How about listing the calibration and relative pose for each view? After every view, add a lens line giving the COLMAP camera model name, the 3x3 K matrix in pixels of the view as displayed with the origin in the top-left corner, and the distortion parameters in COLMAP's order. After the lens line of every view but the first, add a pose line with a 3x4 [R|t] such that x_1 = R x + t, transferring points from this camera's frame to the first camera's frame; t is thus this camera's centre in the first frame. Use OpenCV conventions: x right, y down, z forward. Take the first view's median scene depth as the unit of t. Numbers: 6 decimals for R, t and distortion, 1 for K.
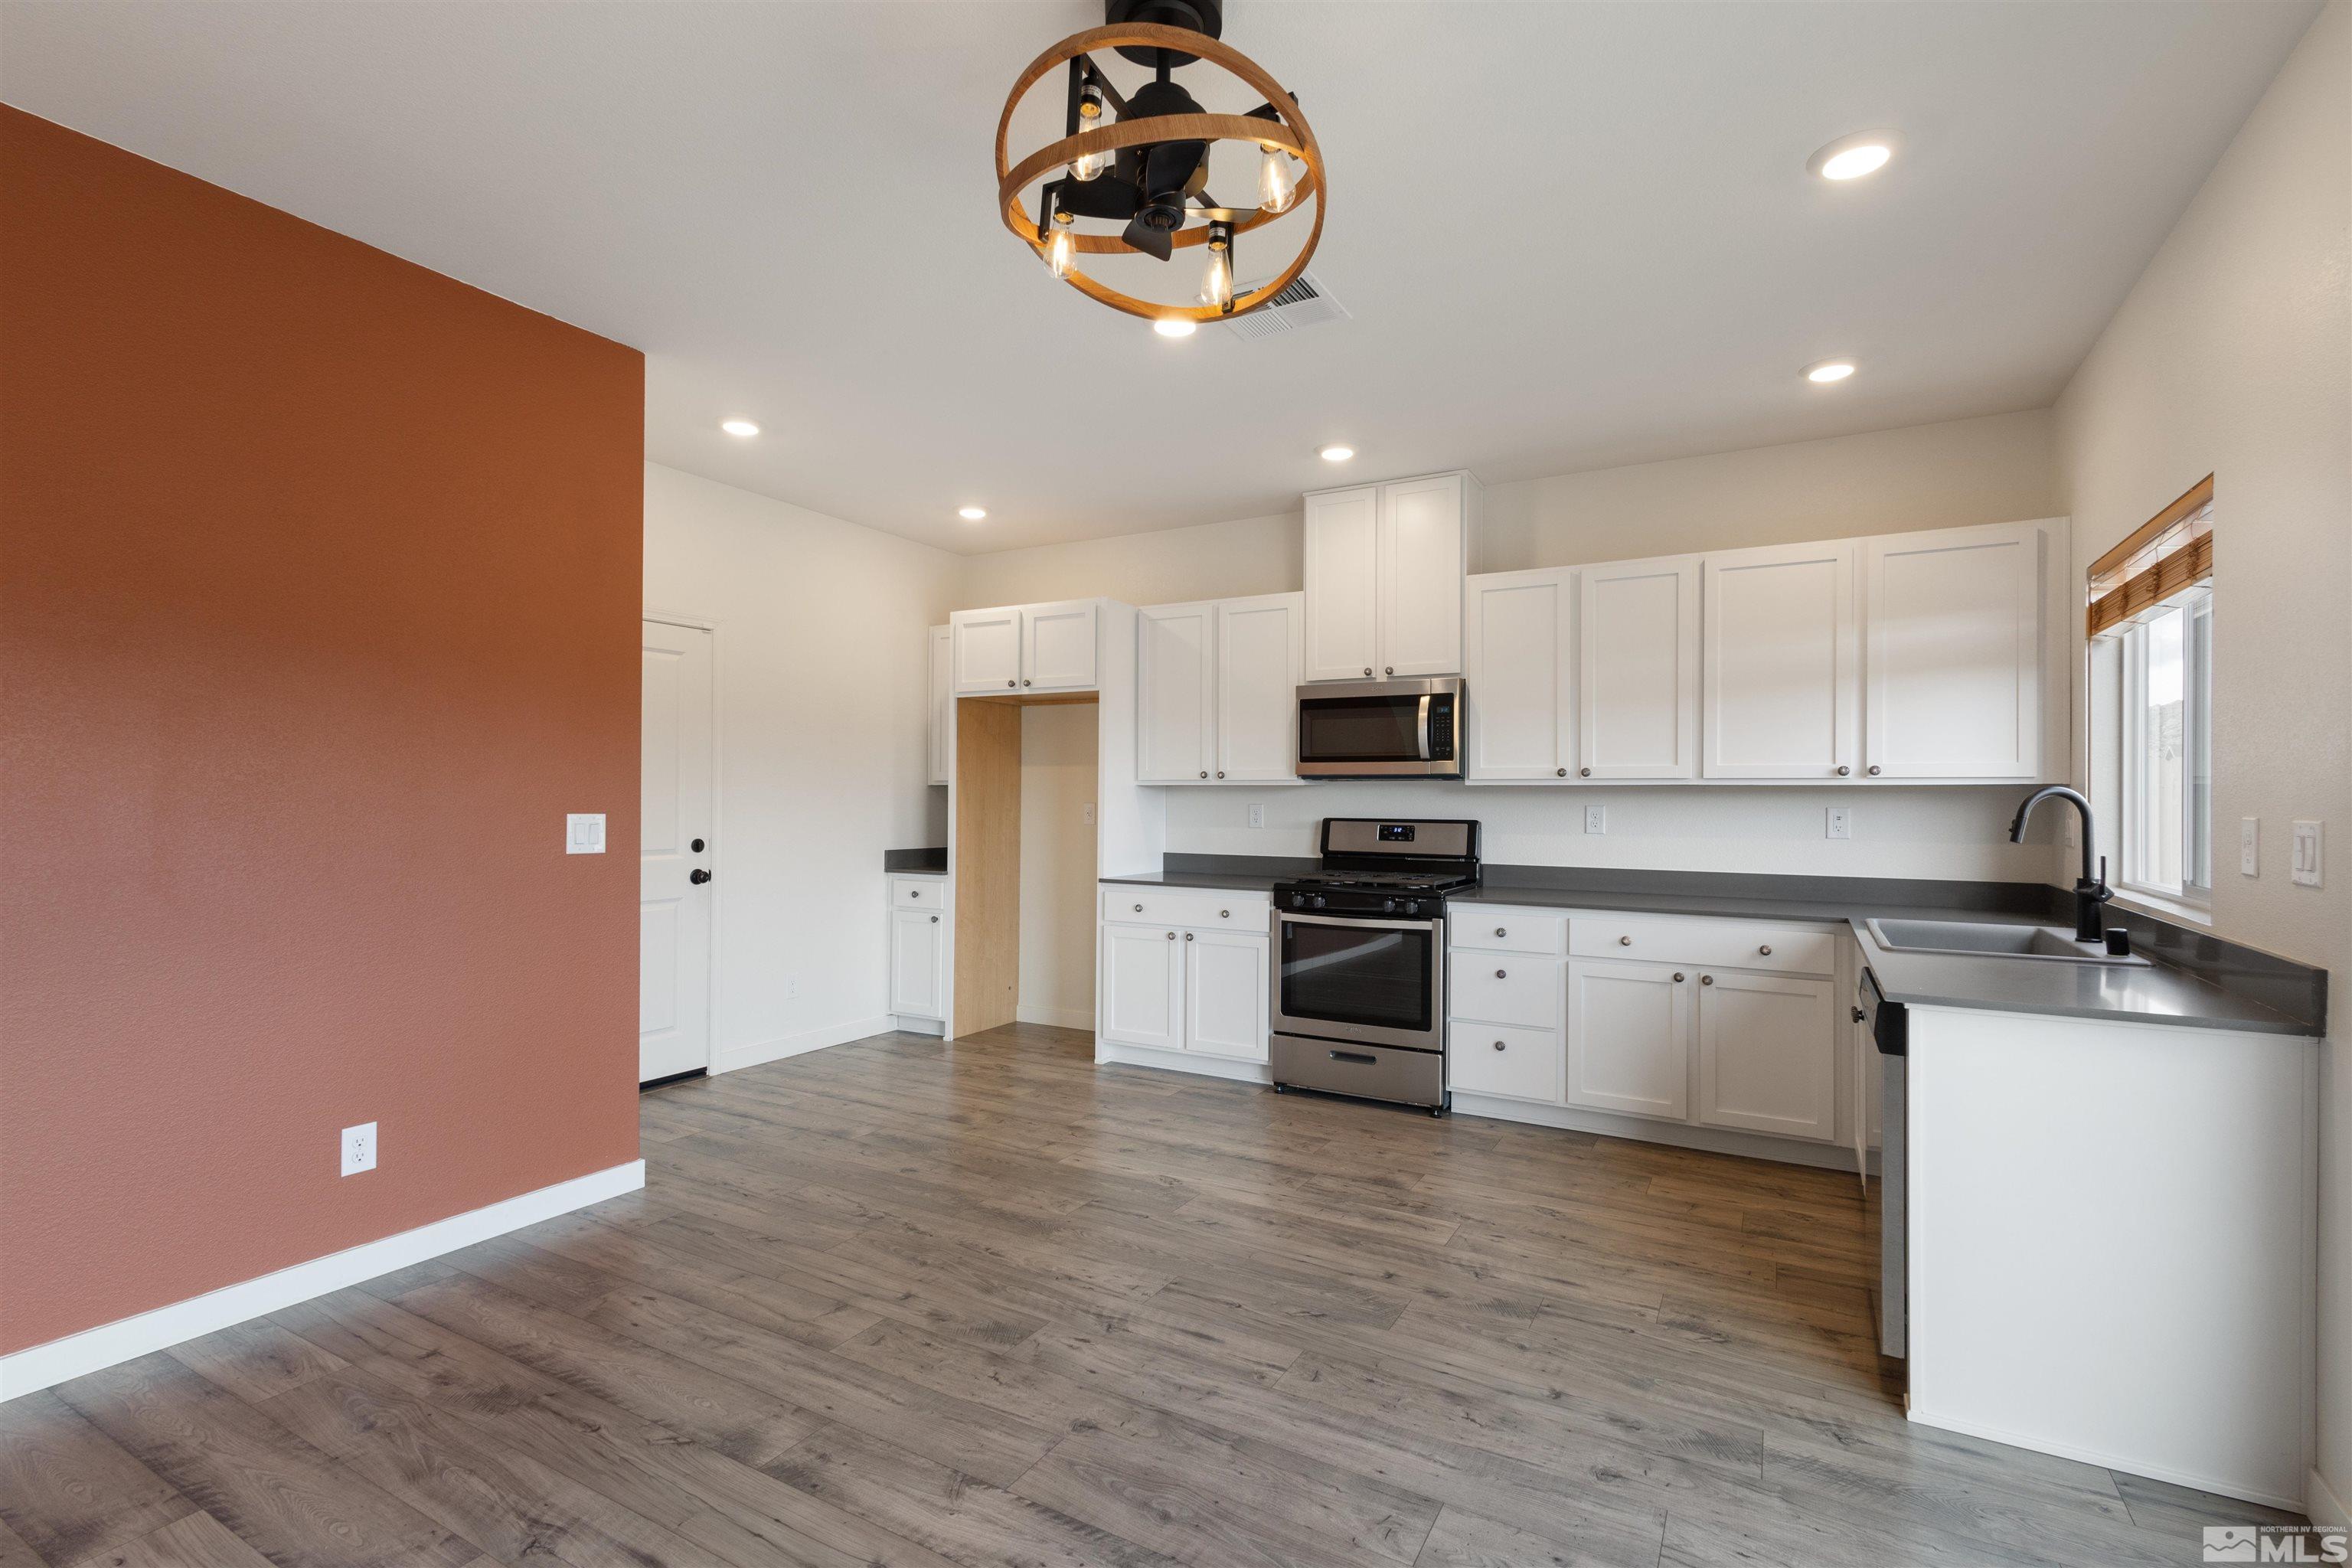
lens RADIAL K [[1080.0, 0, 1173.5], [0, 1080.0, 786.4], [0, 0, 1]] dist [0.003657, 0.000089]
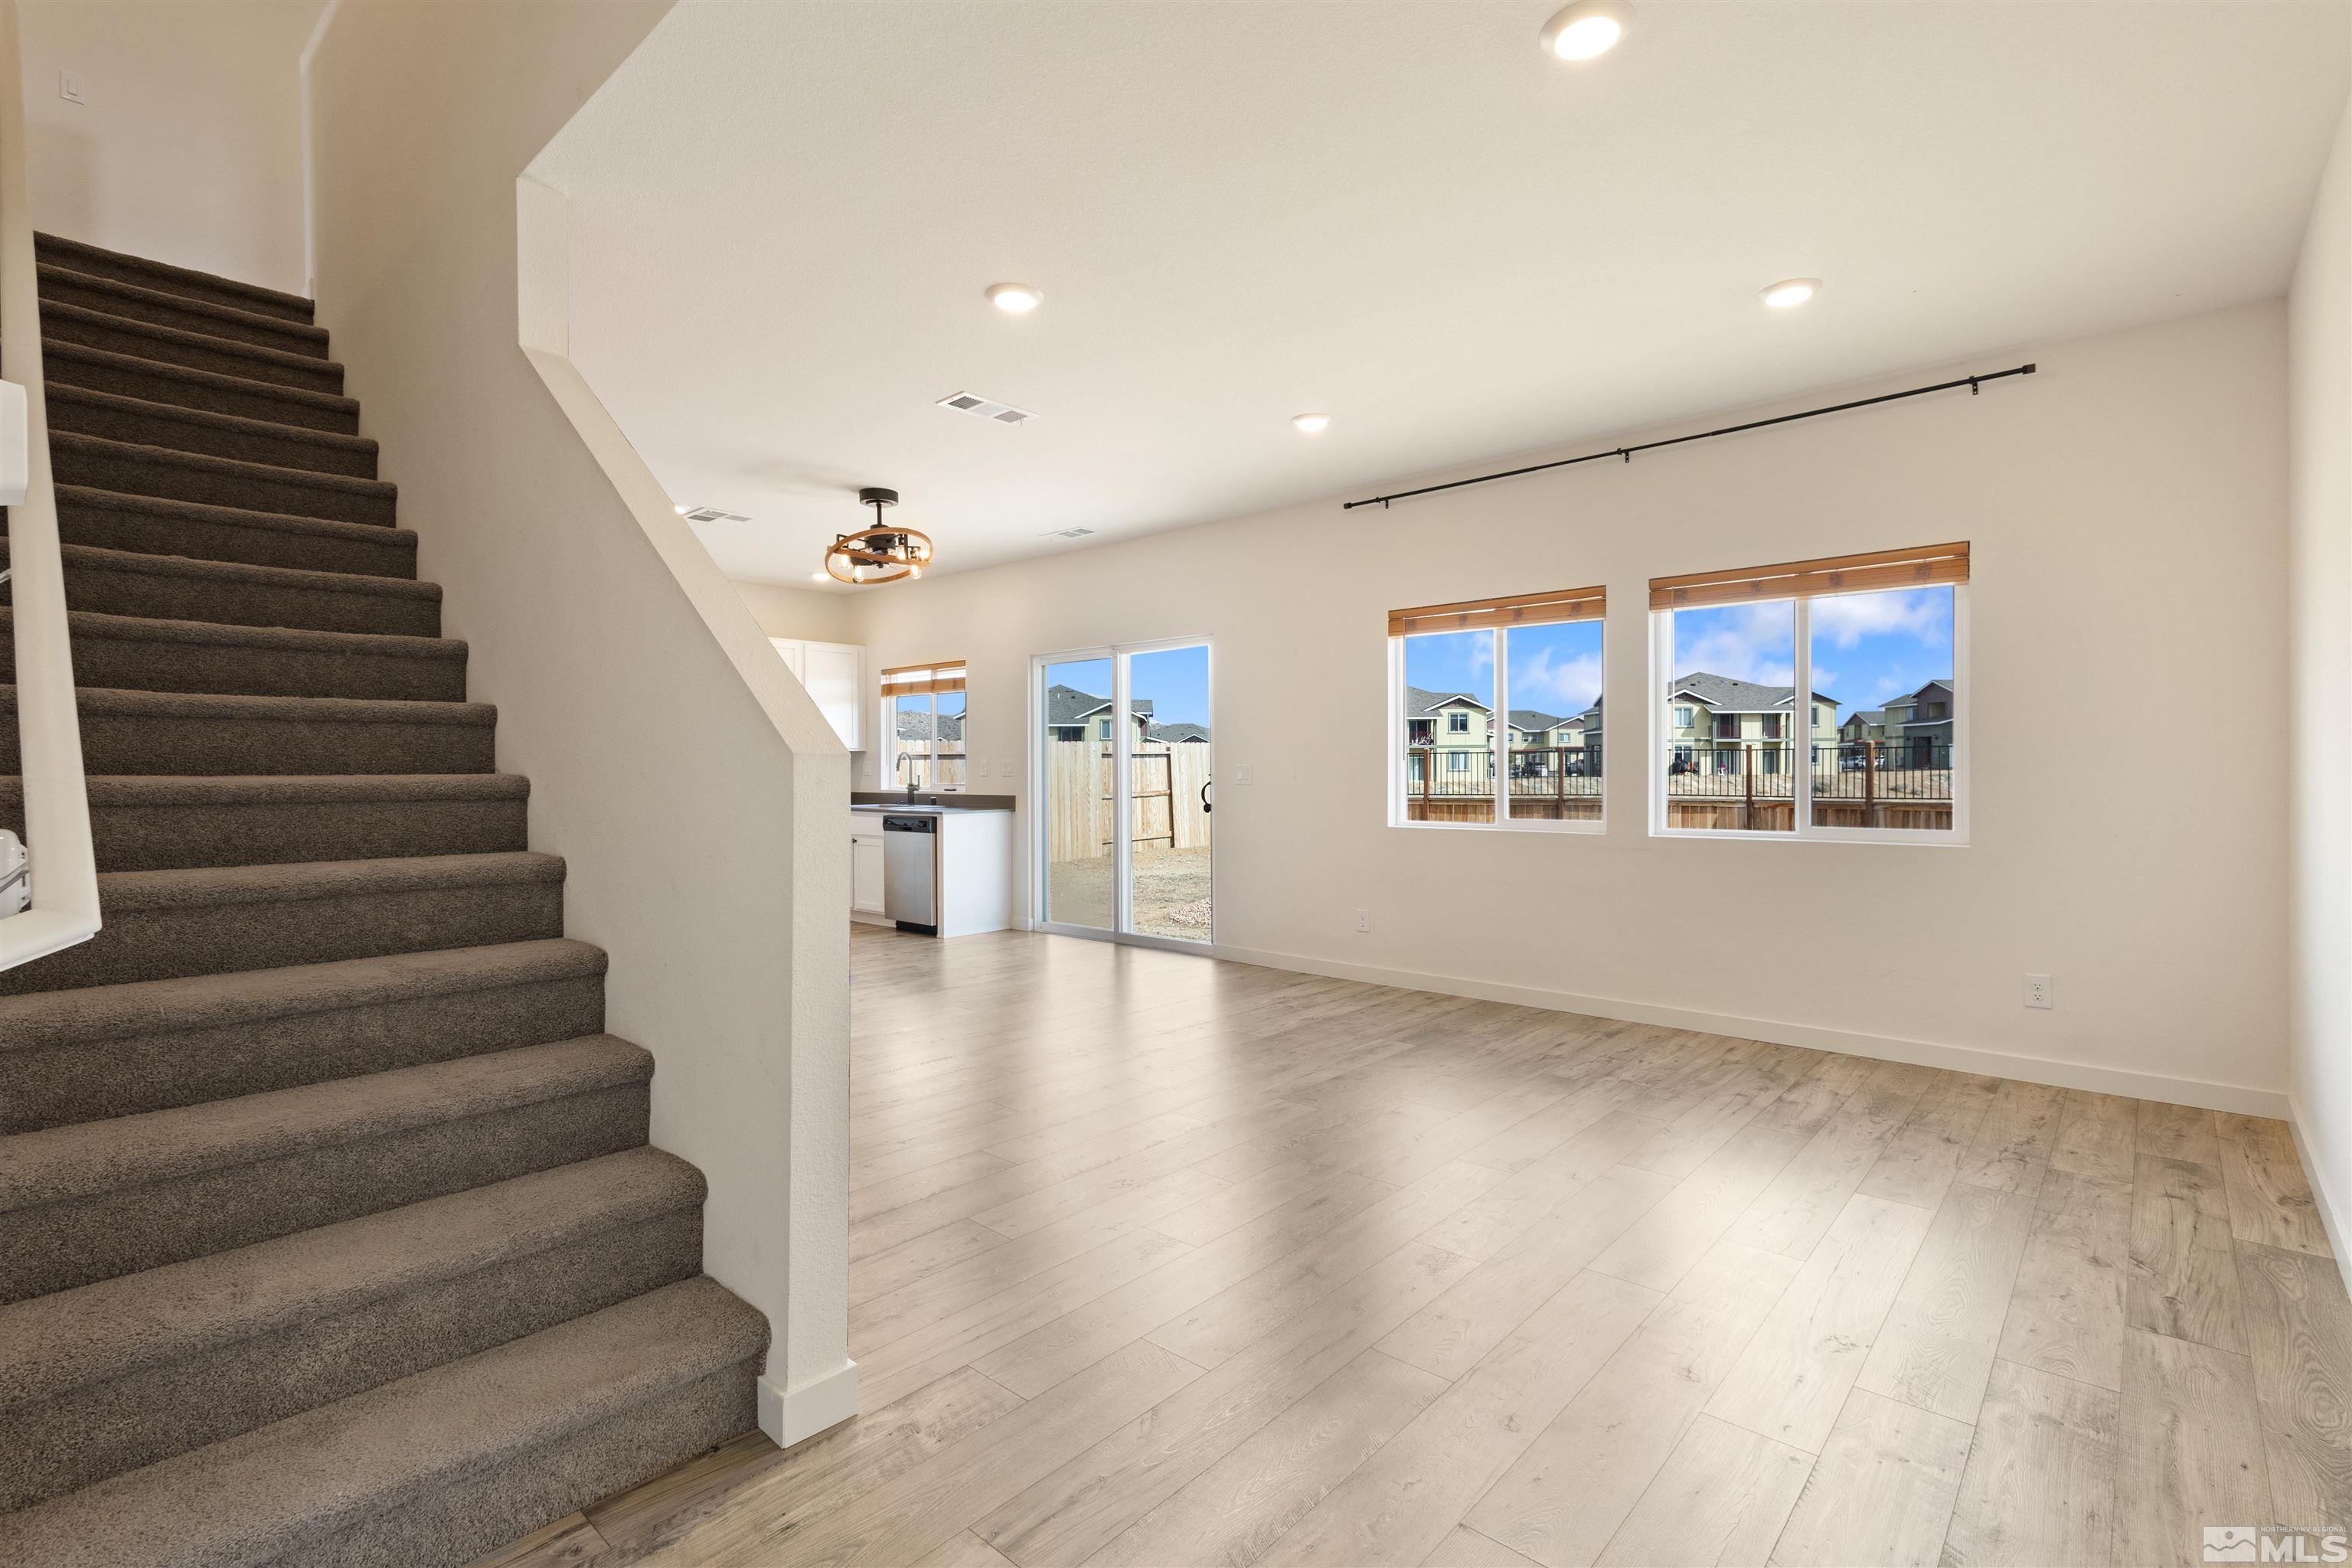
lens RADIAL K [[1079.4, 0, 1172.5], [0, 1079.4, 776.6], [0, 0, 1]] dist [0.008950, -0.001543]
pose [[0.222893, -0.013087, 0.974755, -1.354688], [-0.005274, 0.999879, 0.014630, 0.015973], [-0.974829, -0.008402, 0.222797, -0.243790]]
